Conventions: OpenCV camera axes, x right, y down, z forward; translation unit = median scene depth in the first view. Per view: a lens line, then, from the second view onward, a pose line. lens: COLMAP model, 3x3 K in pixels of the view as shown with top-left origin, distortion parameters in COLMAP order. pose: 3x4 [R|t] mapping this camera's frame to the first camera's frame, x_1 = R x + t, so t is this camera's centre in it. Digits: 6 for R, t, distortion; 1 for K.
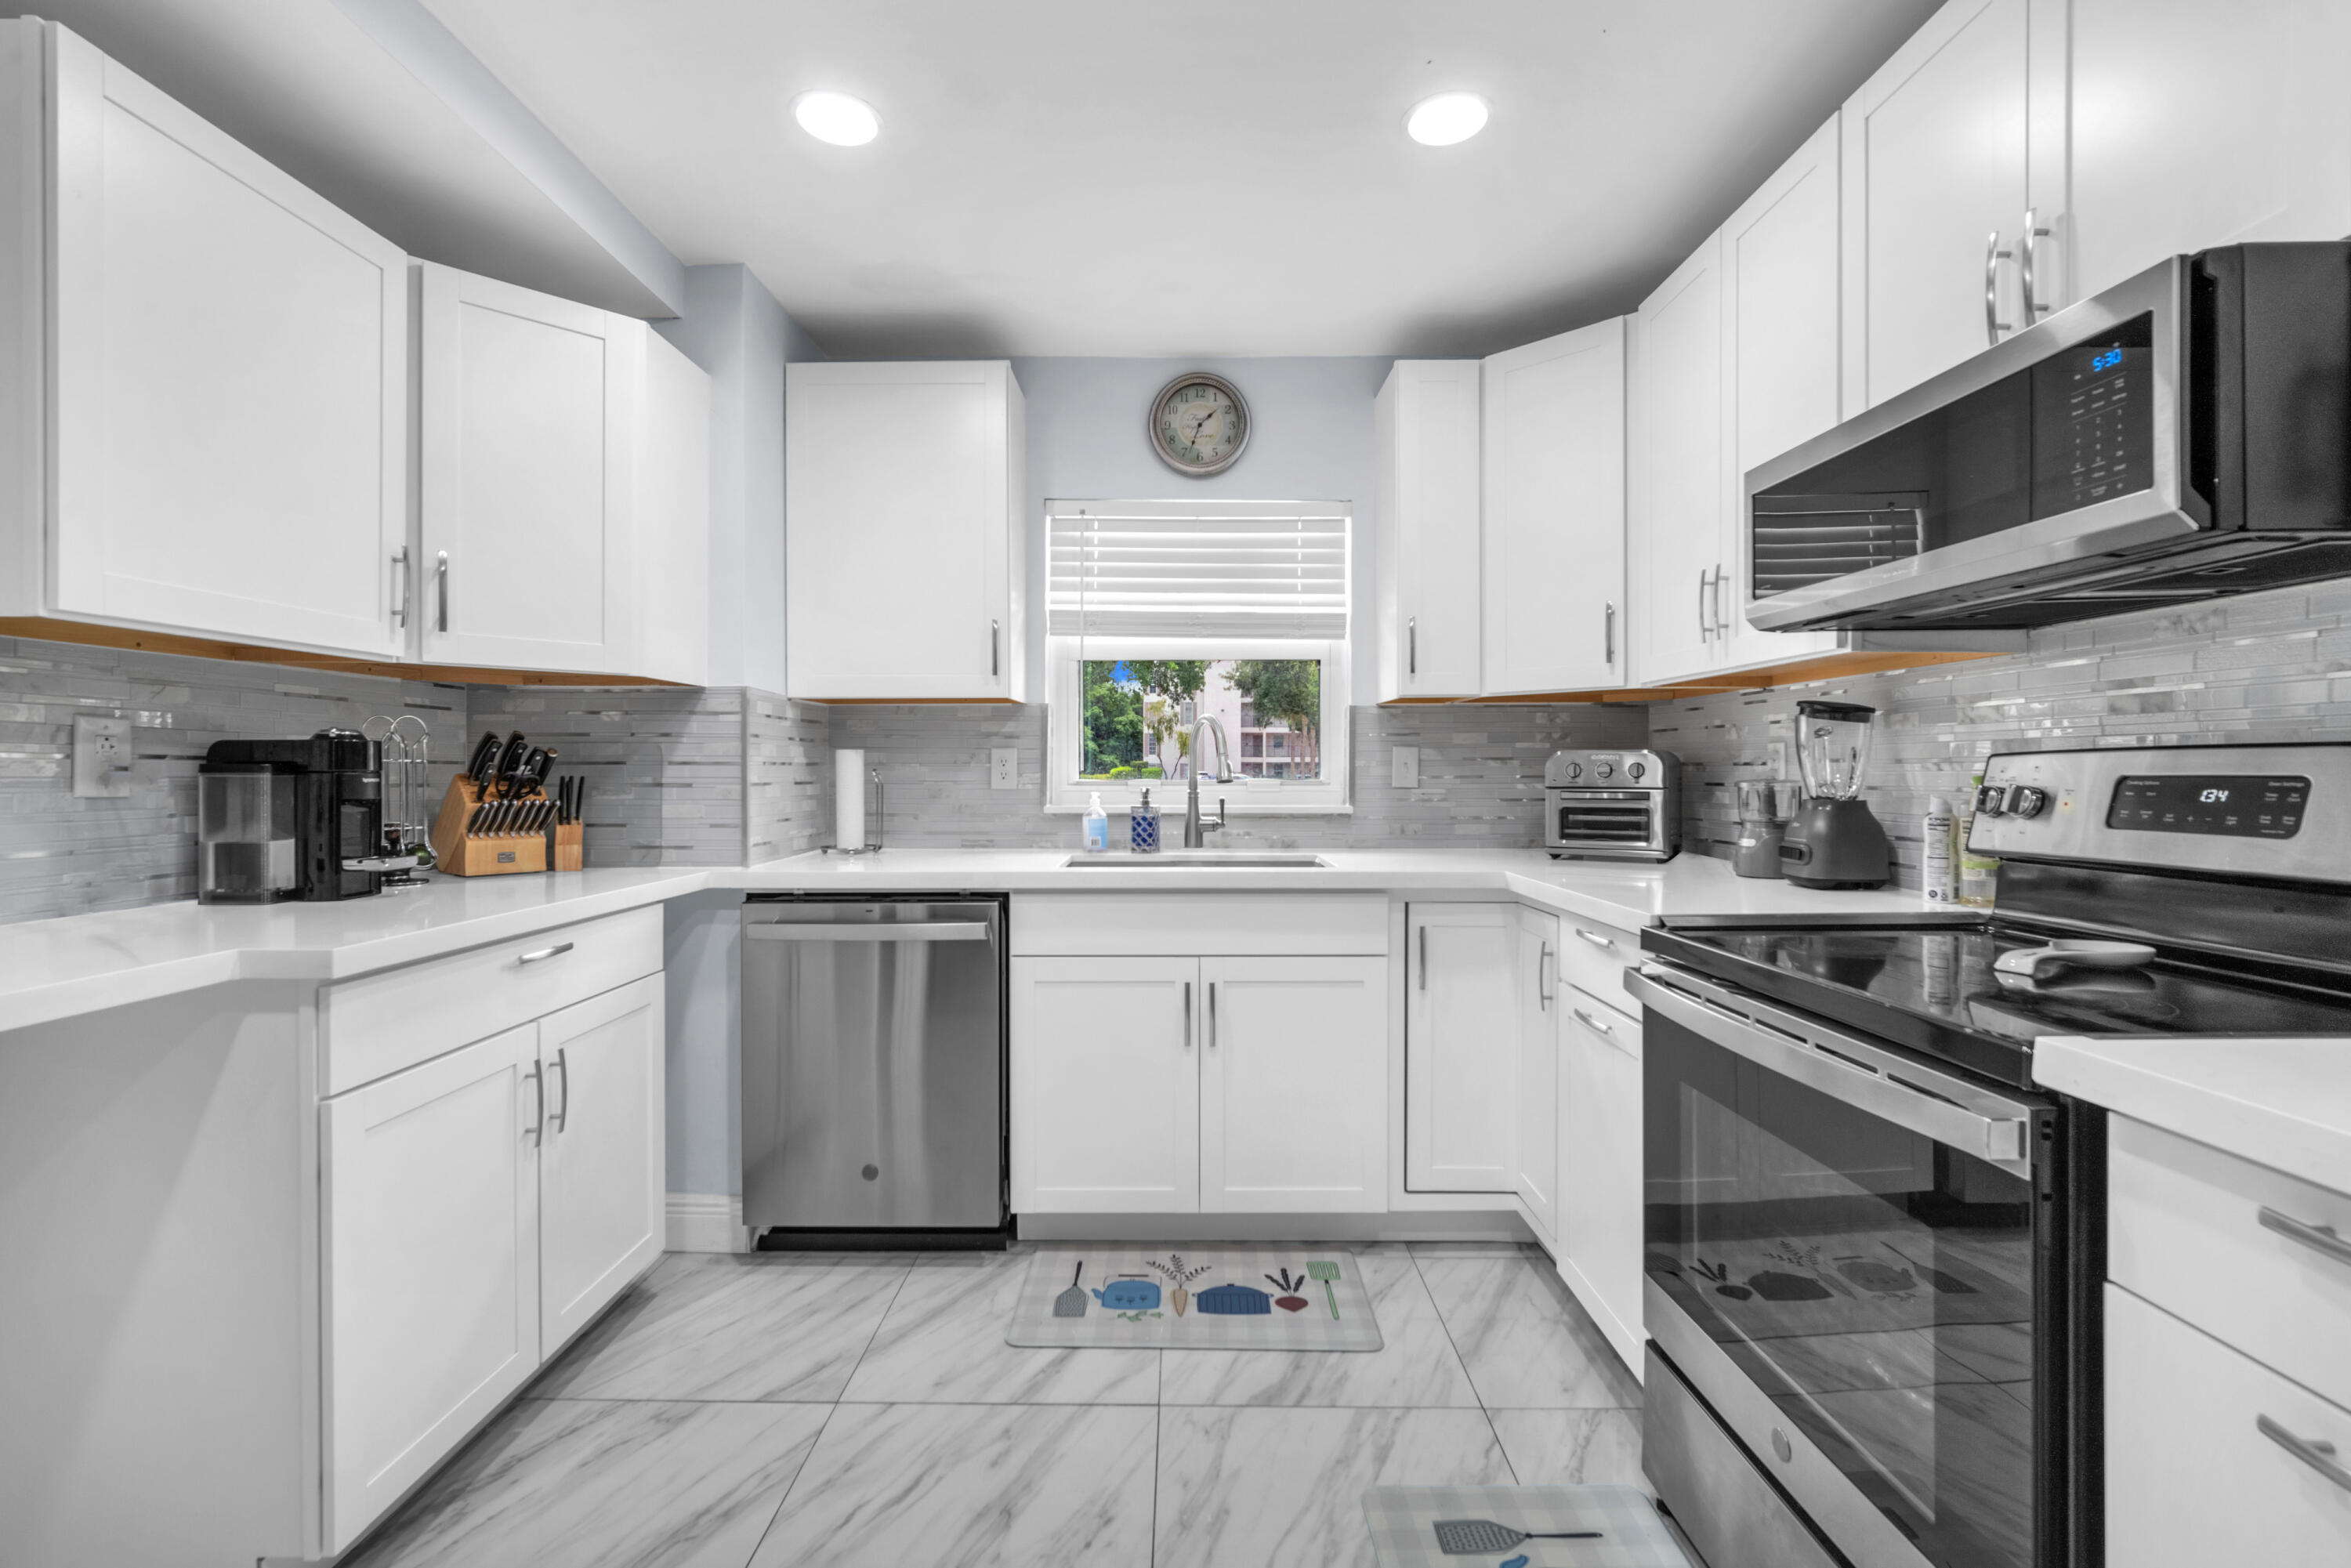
lens RADIAL K [[1024.7, 0, 1169.6], [0, 1024.7, 770.4], [0, 0, 1]] dist [-0.013465, 0.005115]
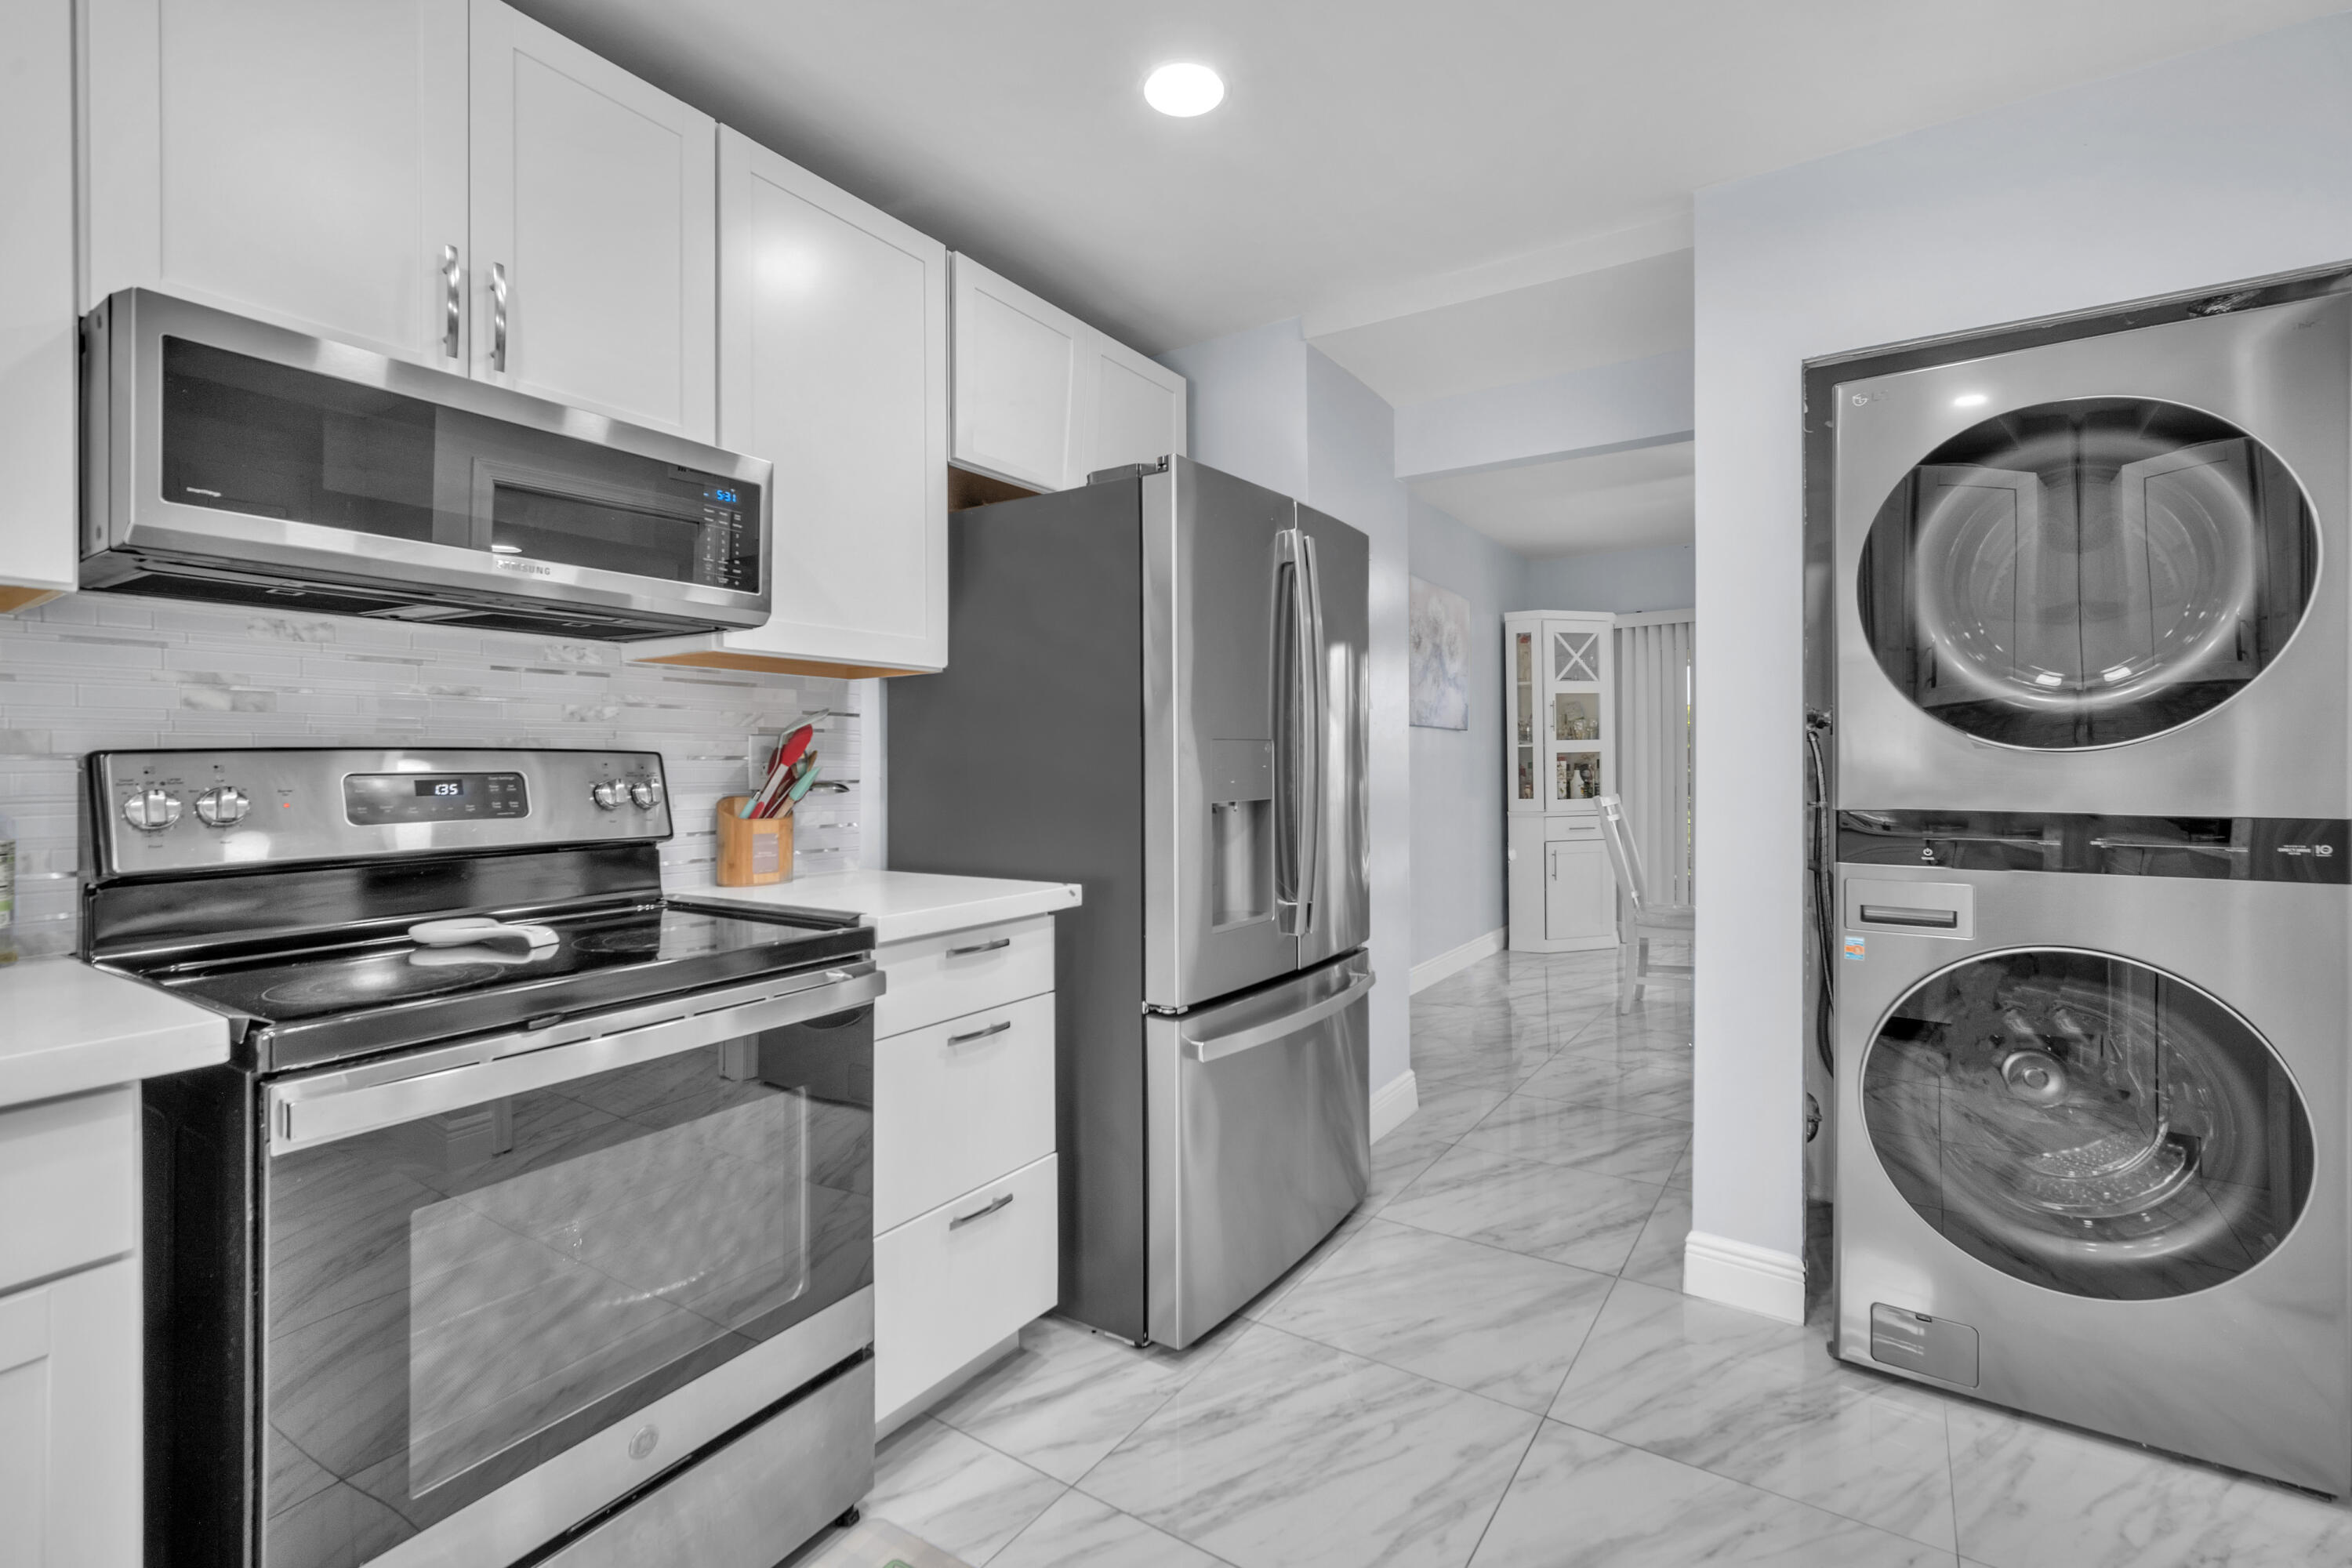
lens RADIAL K [[1055.1, 0, 1187.3], [0, 1055.1, 766.0], [0, 0, 1]] dist [-0.013675, 0.006860]
pose [[-0.842796, 0.006994, 0.538188, -0.172860], [0.008343, 0.999965, 0.000070, 0.001913], [-0.538168, 0.004549, -0.842825, 0.677279]]
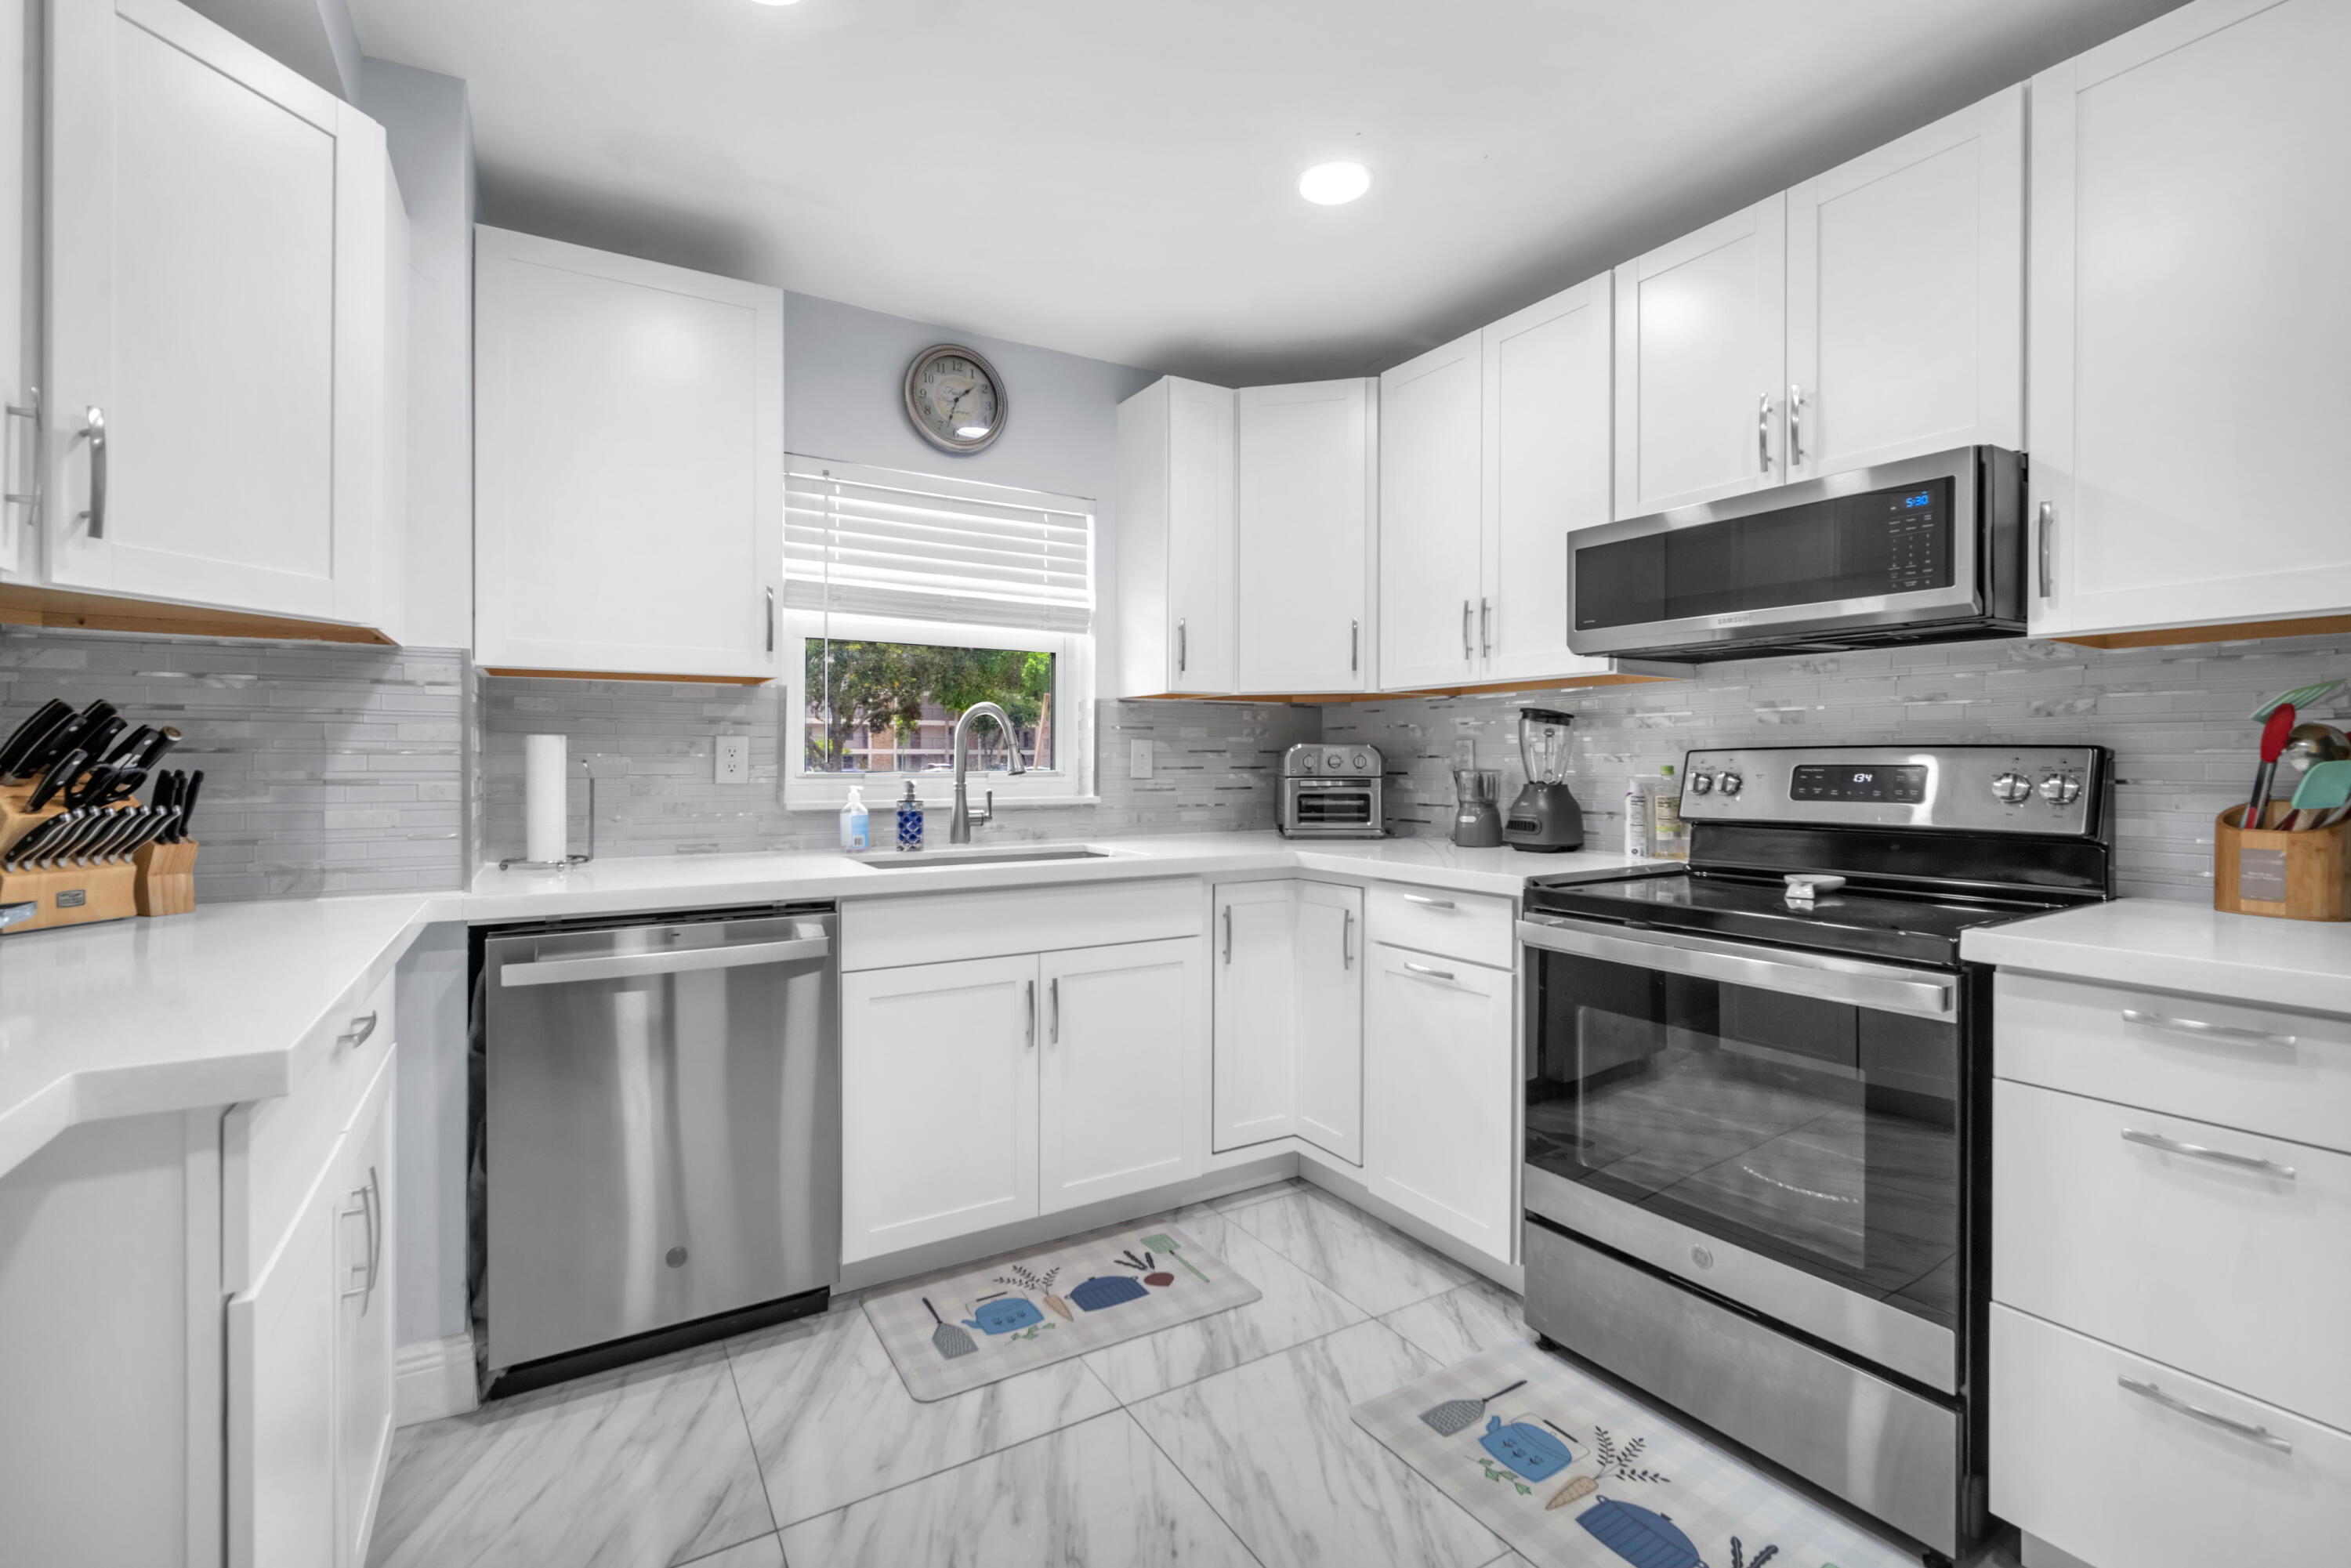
lens RADIAL K [[1024.7, 0, 1162.8], [0, 1024.7, 761.5], [0, 0, 1]] dist [-0.013465, 0.005115]
pose [[0.856759, 0.000684, 0.515716, -0.308098], [-0.000457, 1.000000, -0.000568, 0.000247], [-0.515716, 0.000251, 0.856759, 0.087057]]
